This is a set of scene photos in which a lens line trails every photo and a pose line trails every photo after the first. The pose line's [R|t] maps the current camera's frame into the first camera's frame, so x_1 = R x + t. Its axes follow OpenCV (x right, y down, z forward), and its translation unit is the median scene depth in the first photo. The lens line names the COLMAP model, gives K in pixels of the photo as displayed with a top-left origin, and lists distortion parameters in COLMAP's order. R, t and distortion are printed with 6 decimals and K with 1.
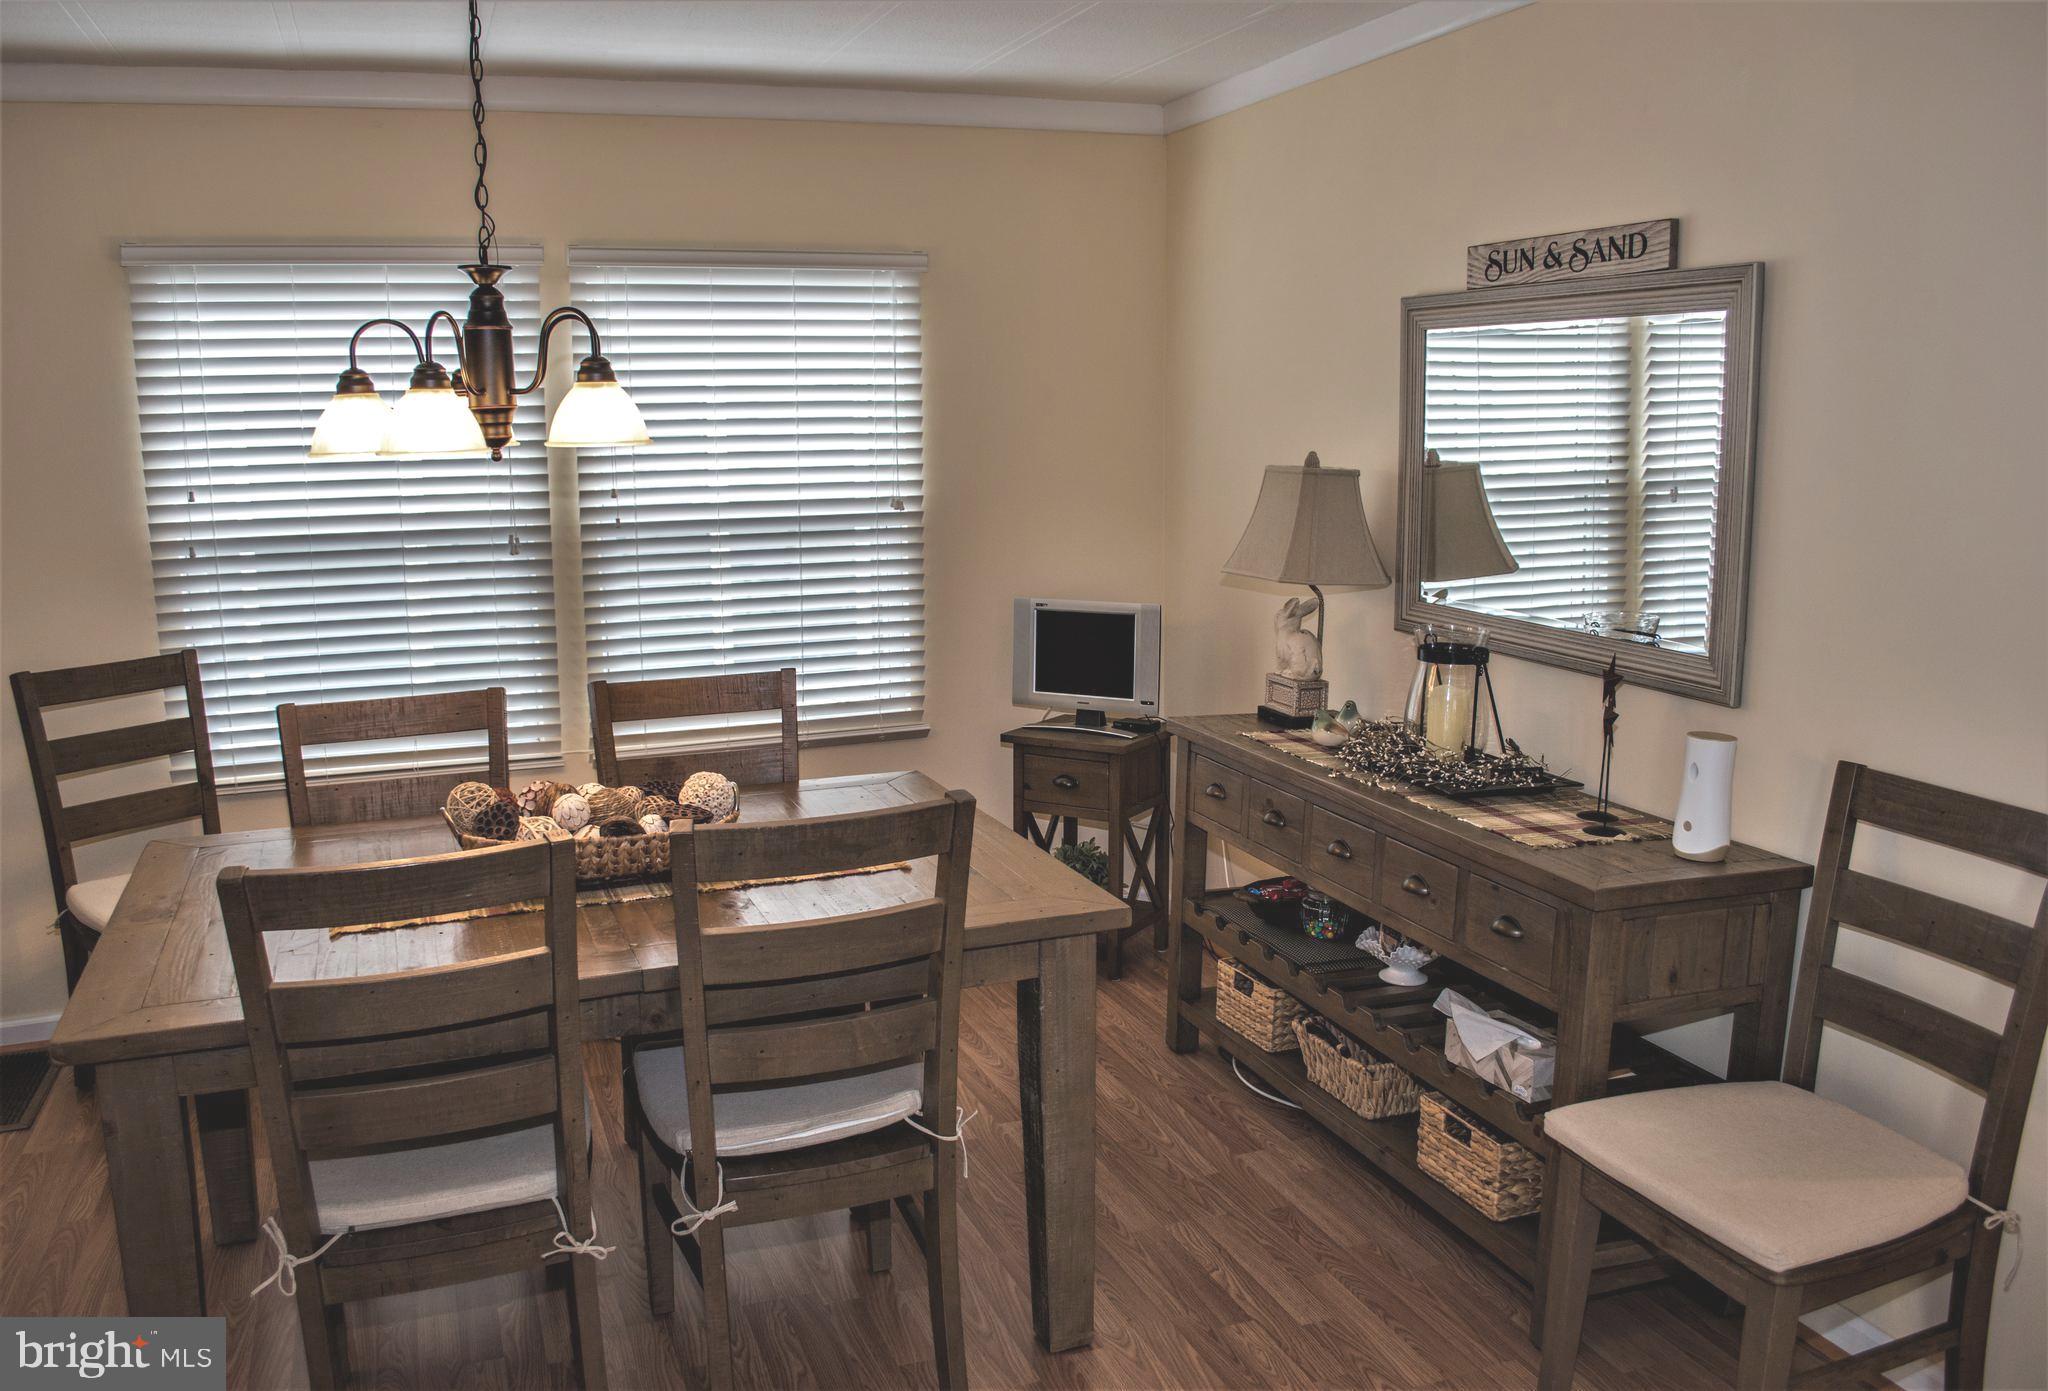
lens RADIAL K [[1656.8, 0, 1005.5], [0, 1656.8, 692.1], [0, 0, 1]] dist [-0.083283, 0.007804]
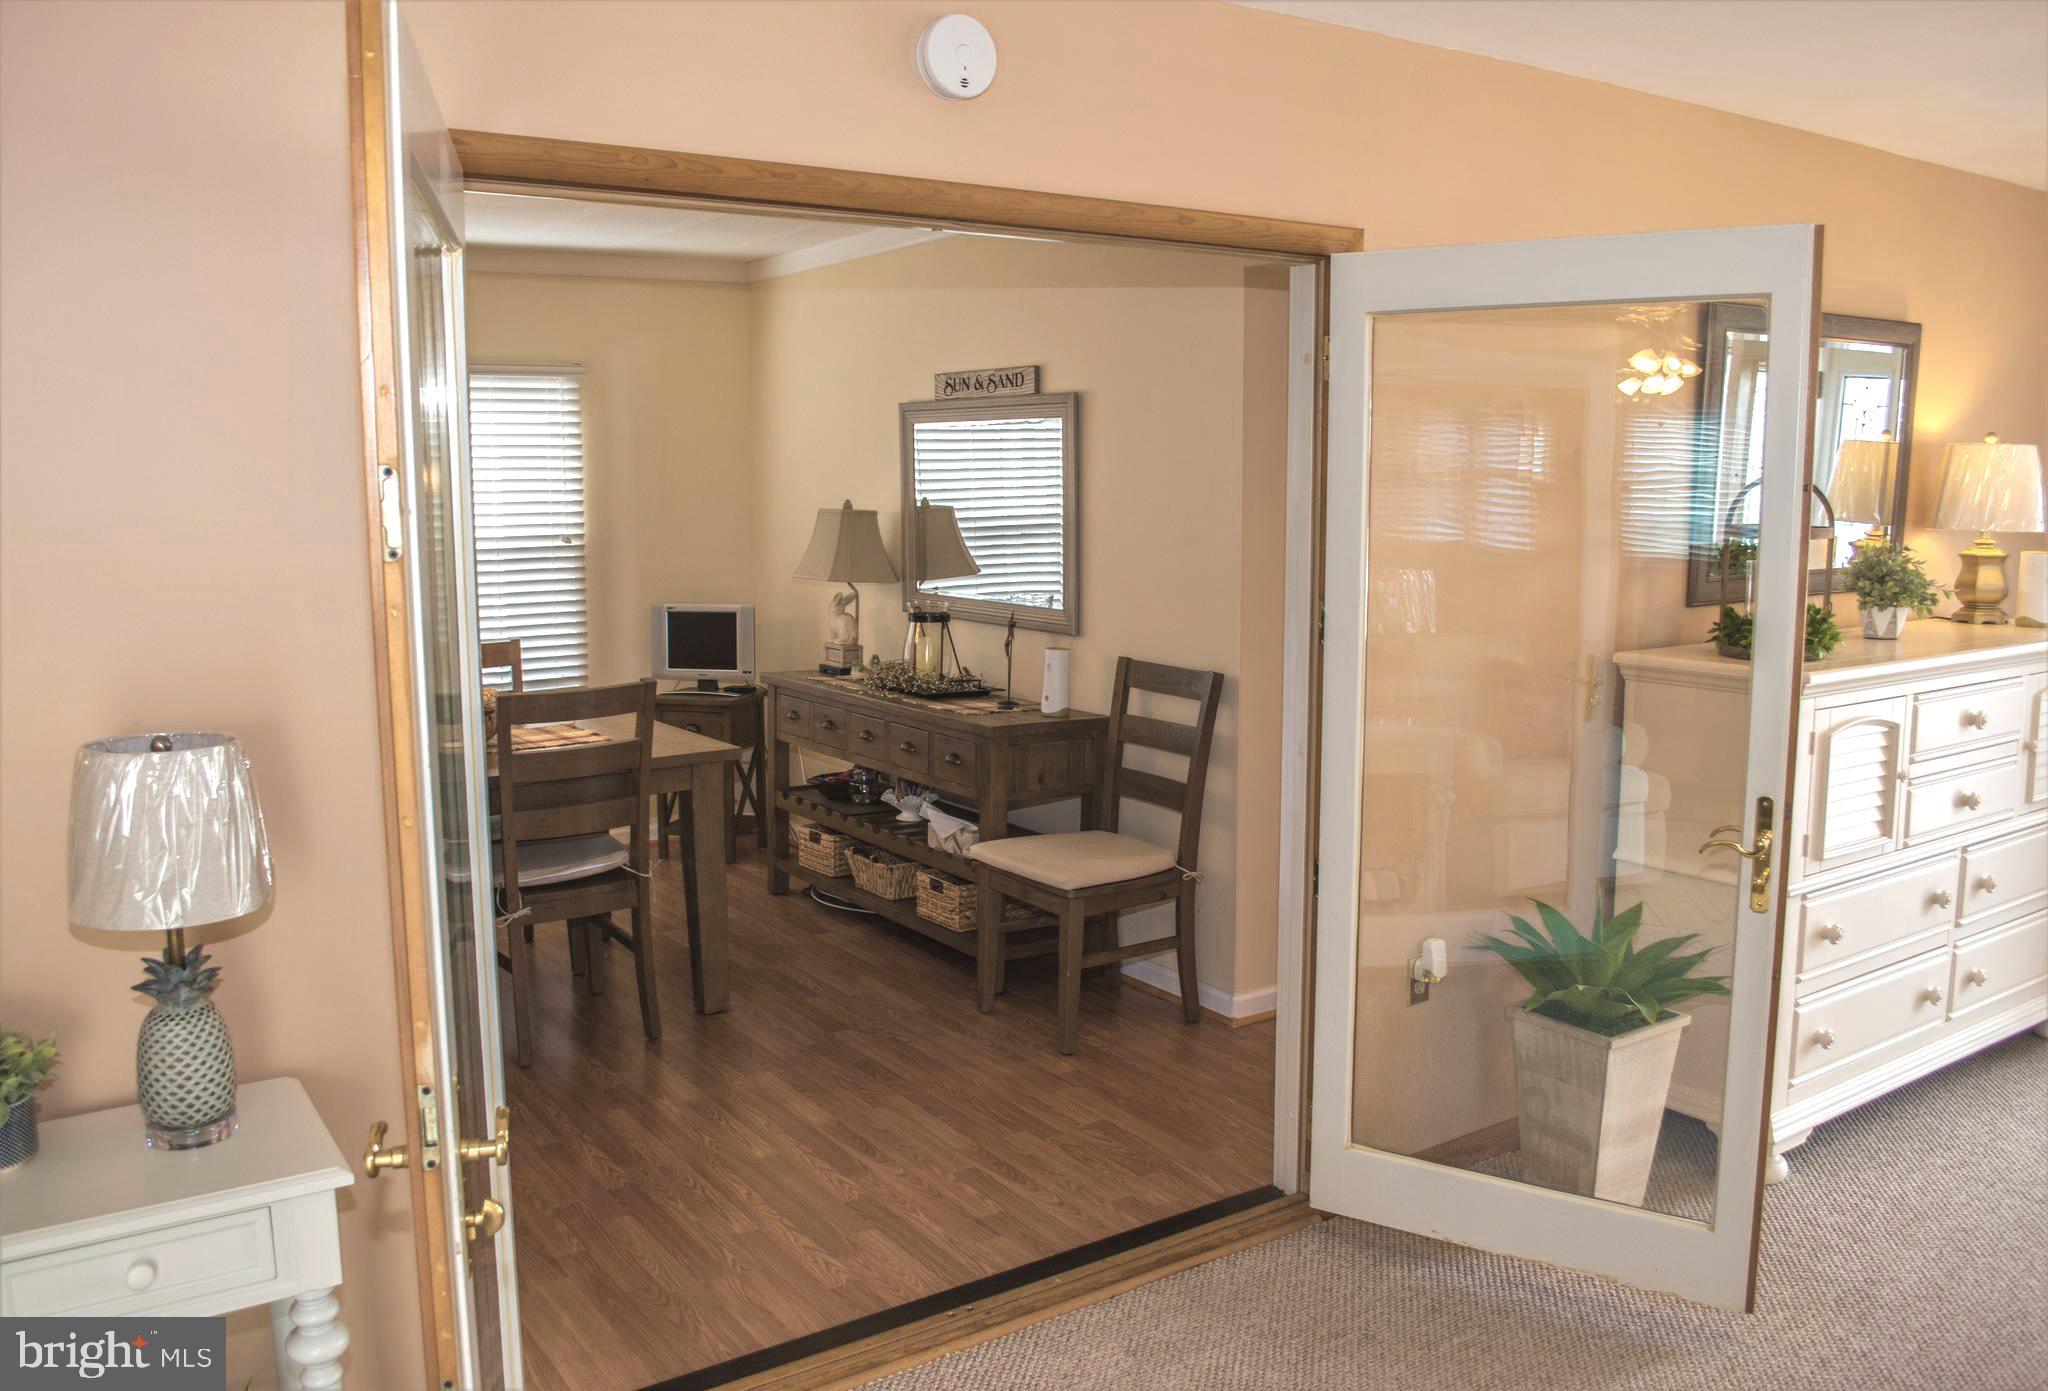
lens RADIAL K [[1656.8, 0, 1016.6], [0, 1656.8, 711.6], [0, 0, 1]] dist [-0.083283, 0.007804]
pose [[0.968833, -0.031507, 0.245704, -0.059490], [0.037796, 0.999066, -0.020922, 0.109756], [-0.244815, 0.029557, 0.969119, -0.647831]]
